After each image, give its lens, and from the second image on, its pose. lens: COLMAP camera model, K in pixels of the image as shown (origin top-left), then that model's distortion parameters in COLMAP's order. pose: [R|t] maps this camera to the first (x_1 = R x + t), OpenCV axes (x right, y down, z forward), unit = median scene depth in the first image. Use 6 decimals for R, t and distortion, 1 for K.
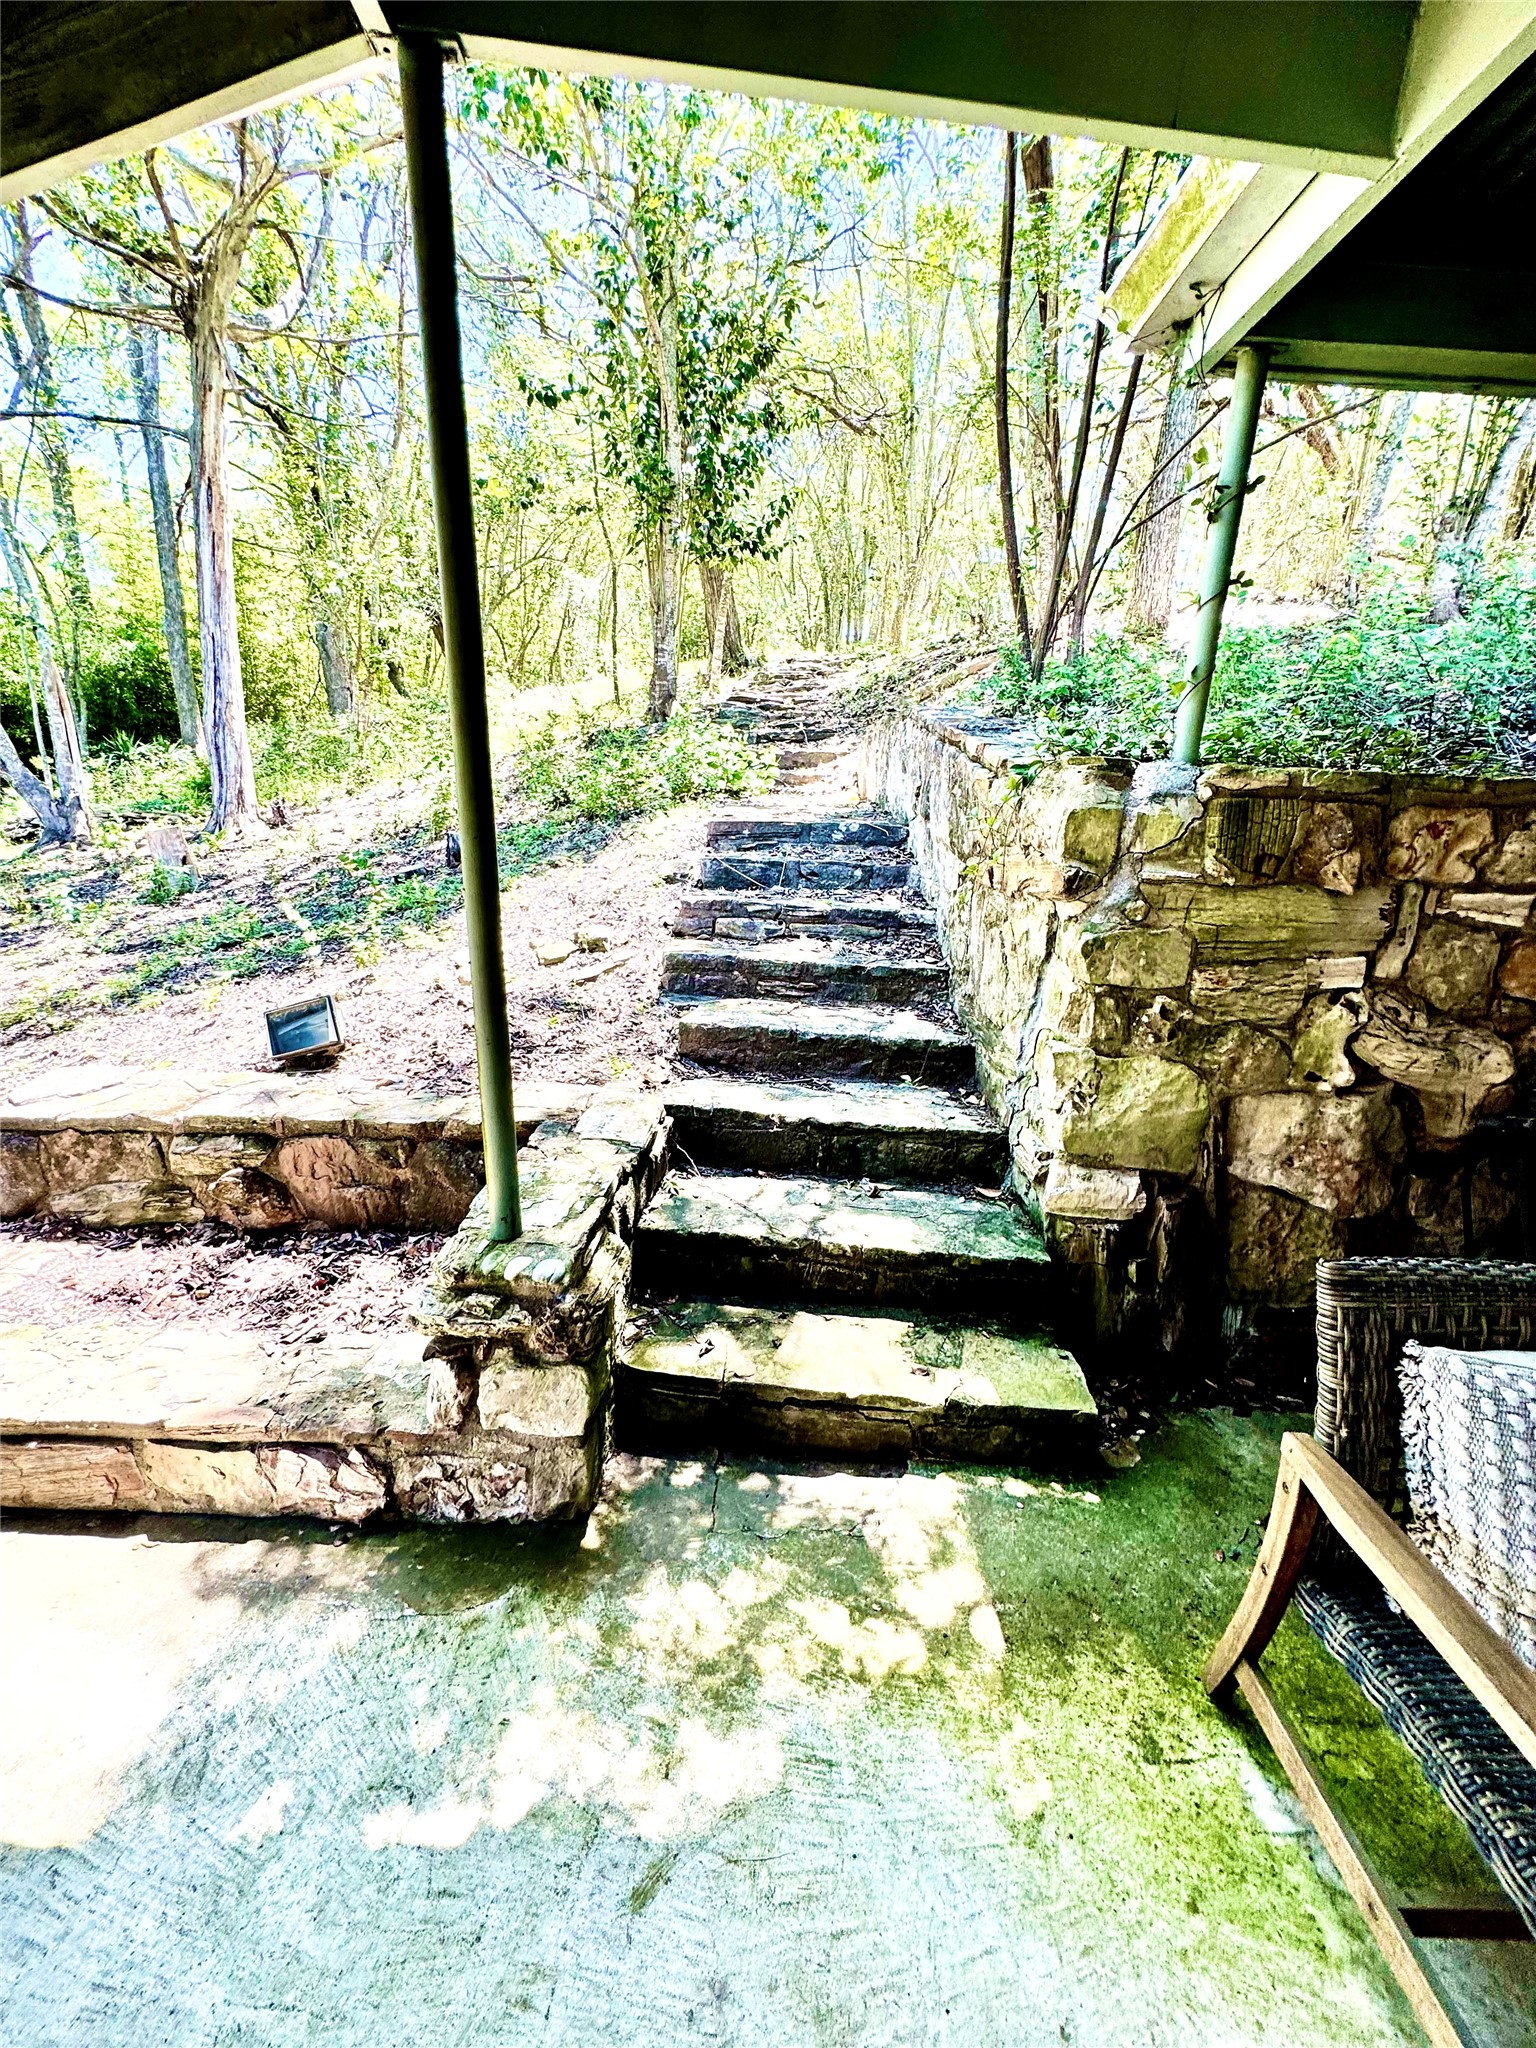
lens RADIAL K [[817.4, 0, 768.0], [0, 817.4, 1024.0], [0, 0, 1]] dist [-0.002533, 0.000635]
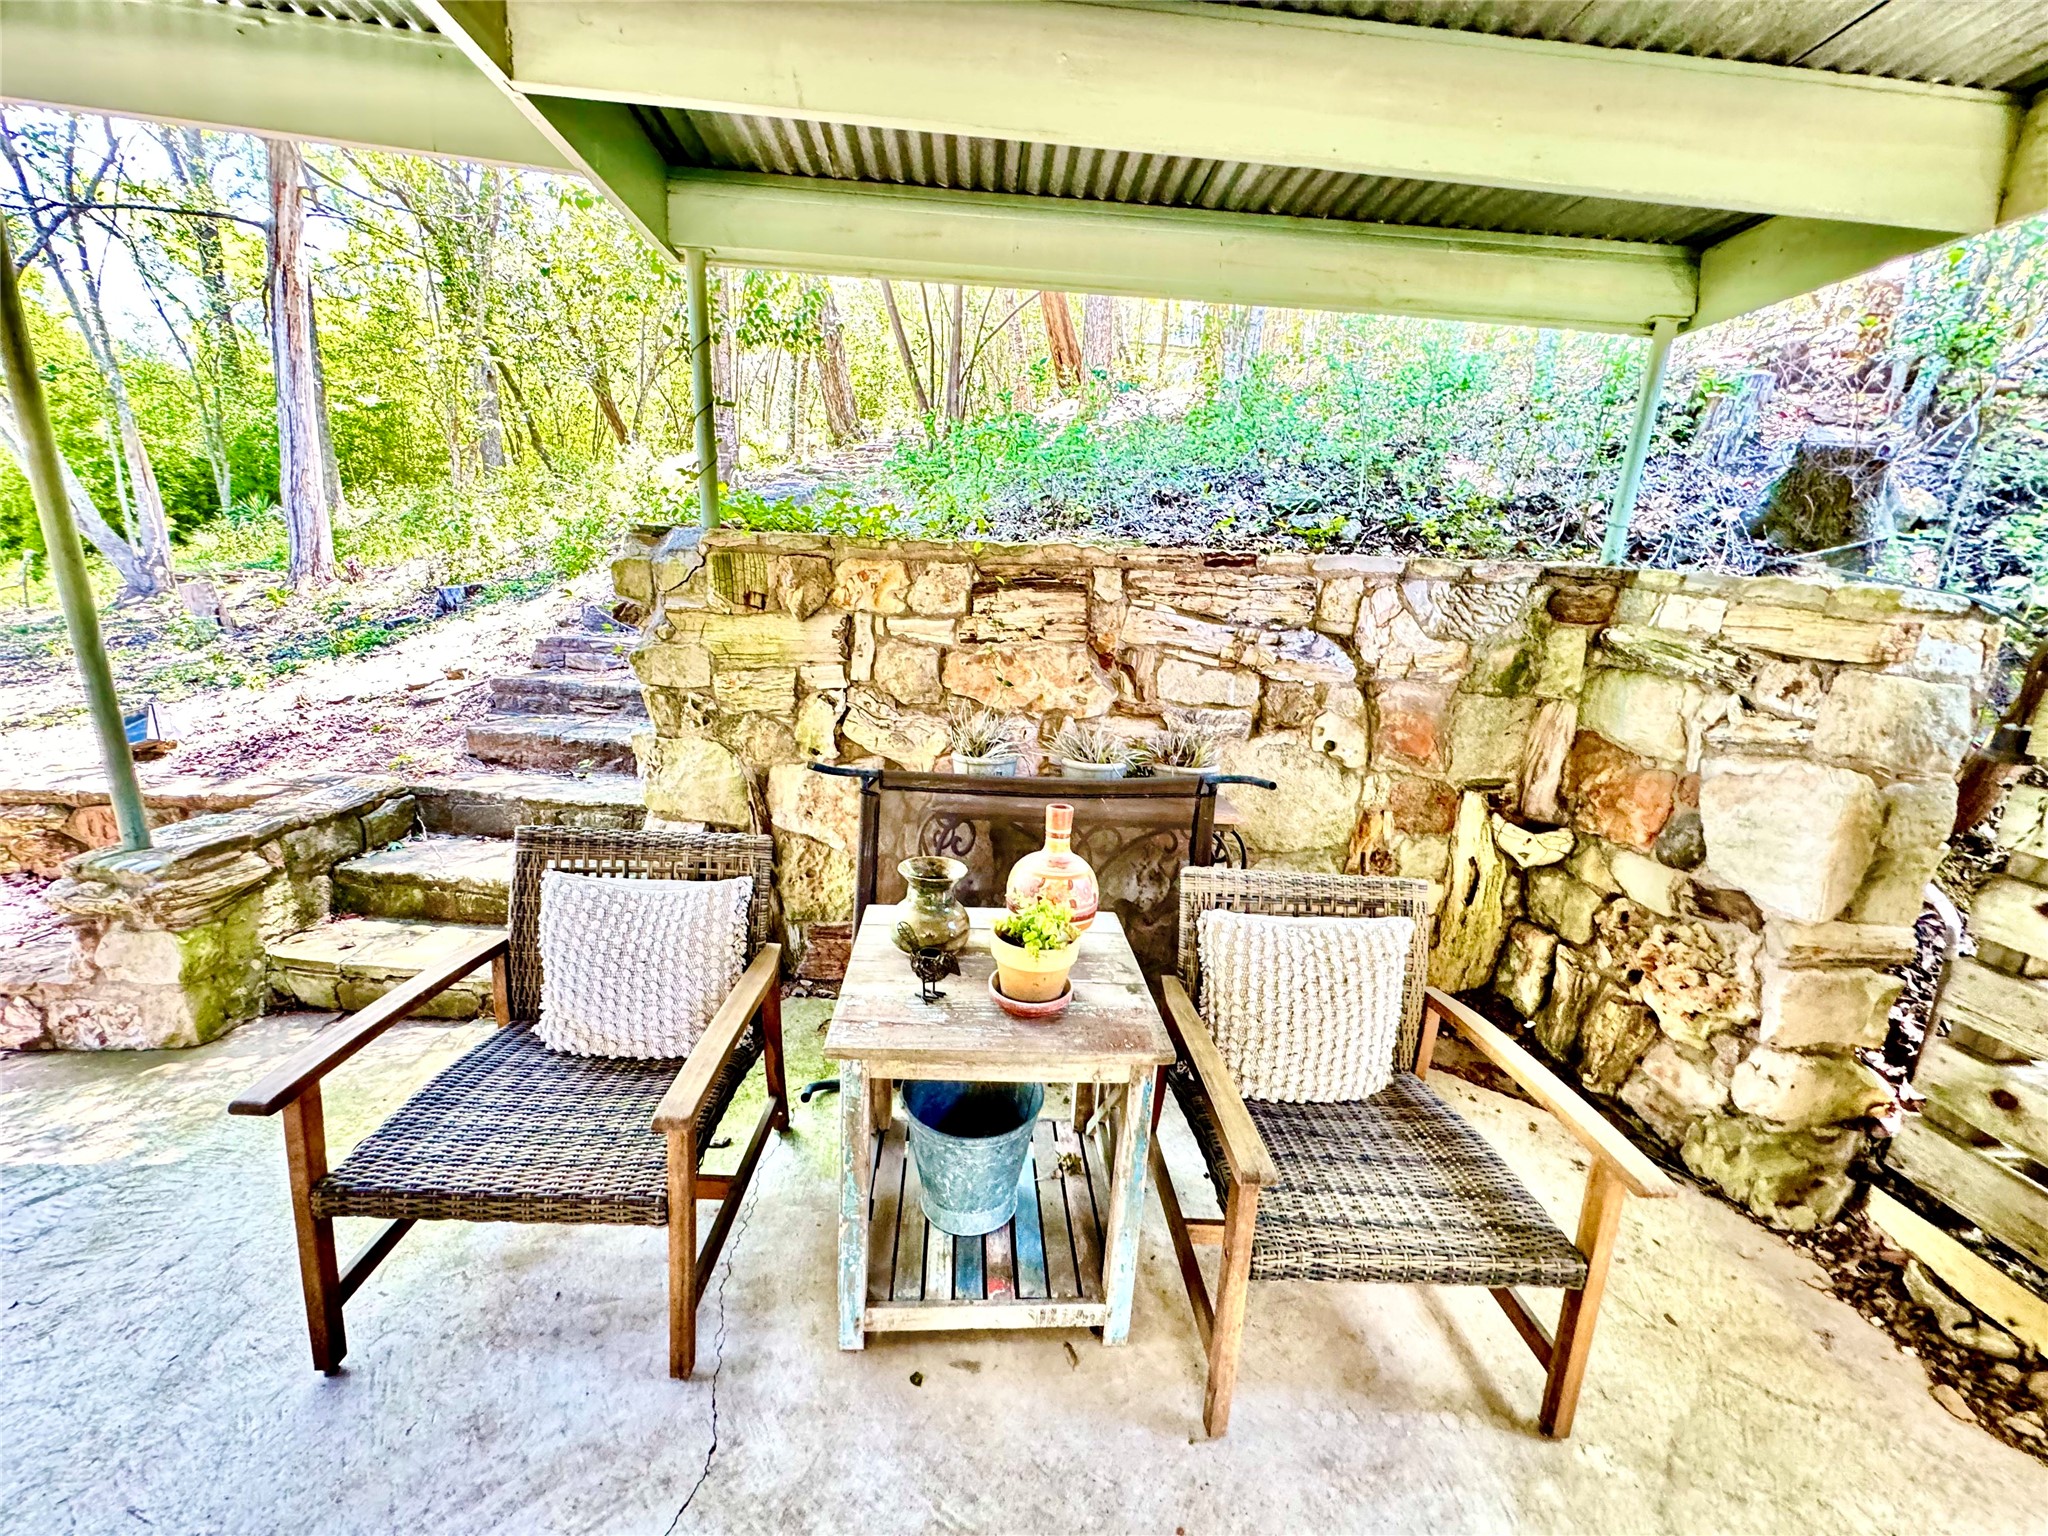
lens RADIAL K [[817.4, 0, 1019.3], [0, 817.4, 769.4], [0, 0, 1]] dist [-0.002533, 0.000635]
pose [[0.999398, -0.002841, 0.034567, 0.573626], [0.003672, 0.999705, -0.024010, 0.076712], [-0.034489, 0.024122, 0.999114, -0.240591]]
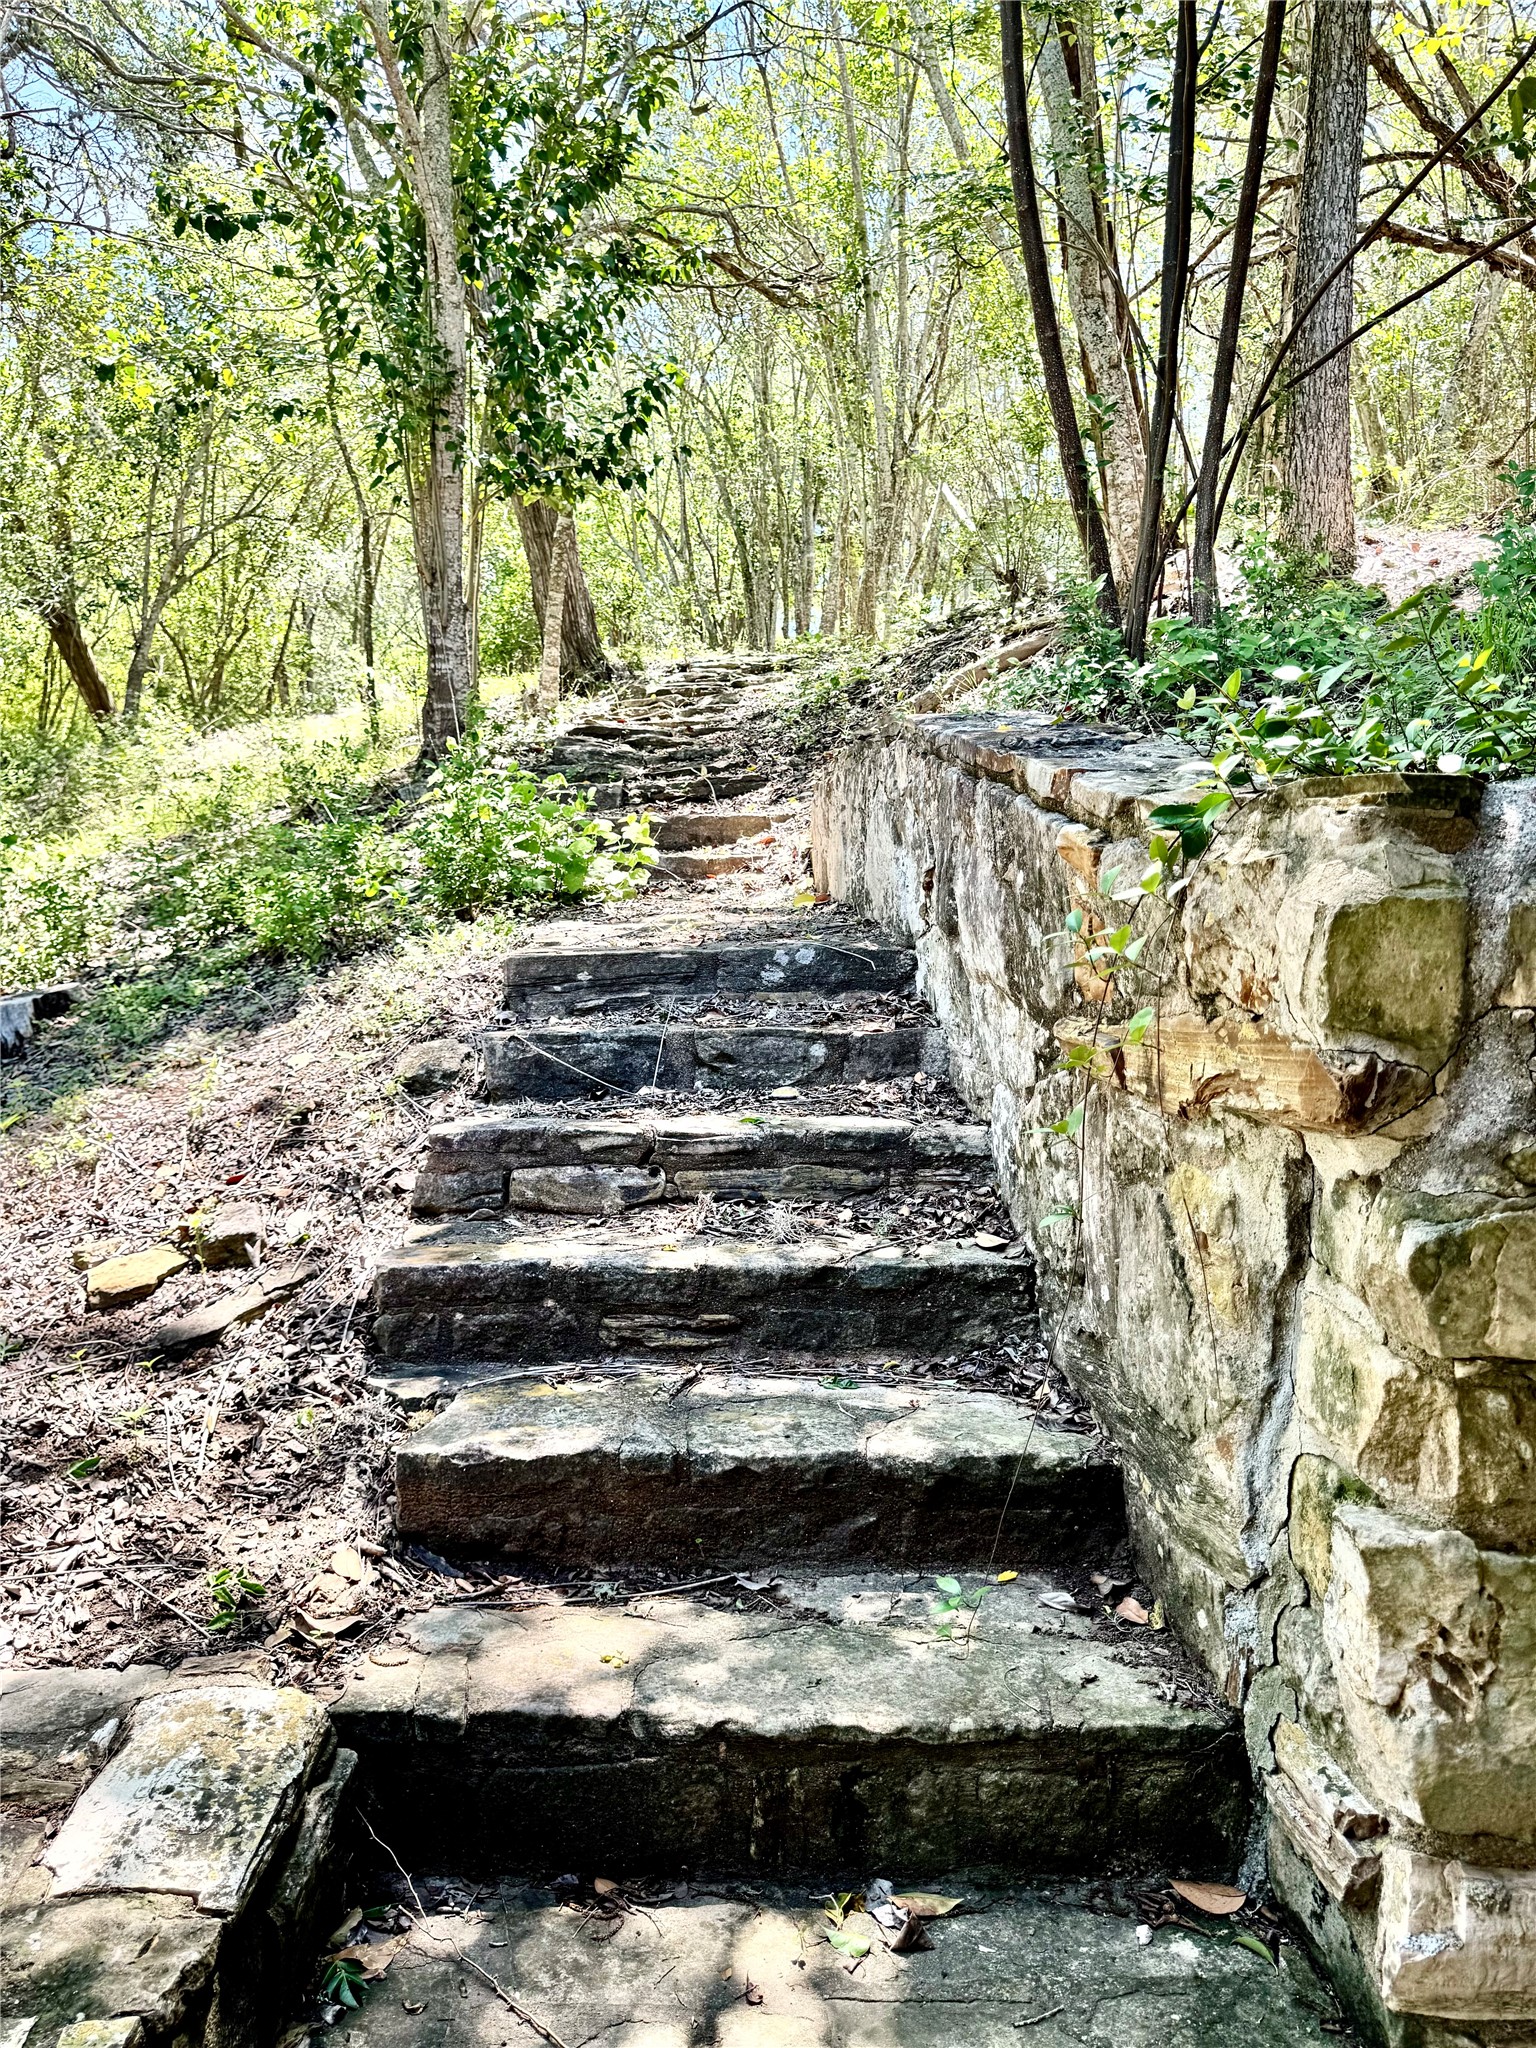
lens RADIAL K [[1436.3, 0, 768.0], [0, 1436.3, 1024.0], [0, 0, 1]] dist [0.114287, -0.178958]
pose [[0.996676, -0.052251, 0.062503, 0.032703], [0.062728, 0.981748, -0.179544, -0.056804], [-0.051981, 0.182868, 0.981762, 0.195569]]
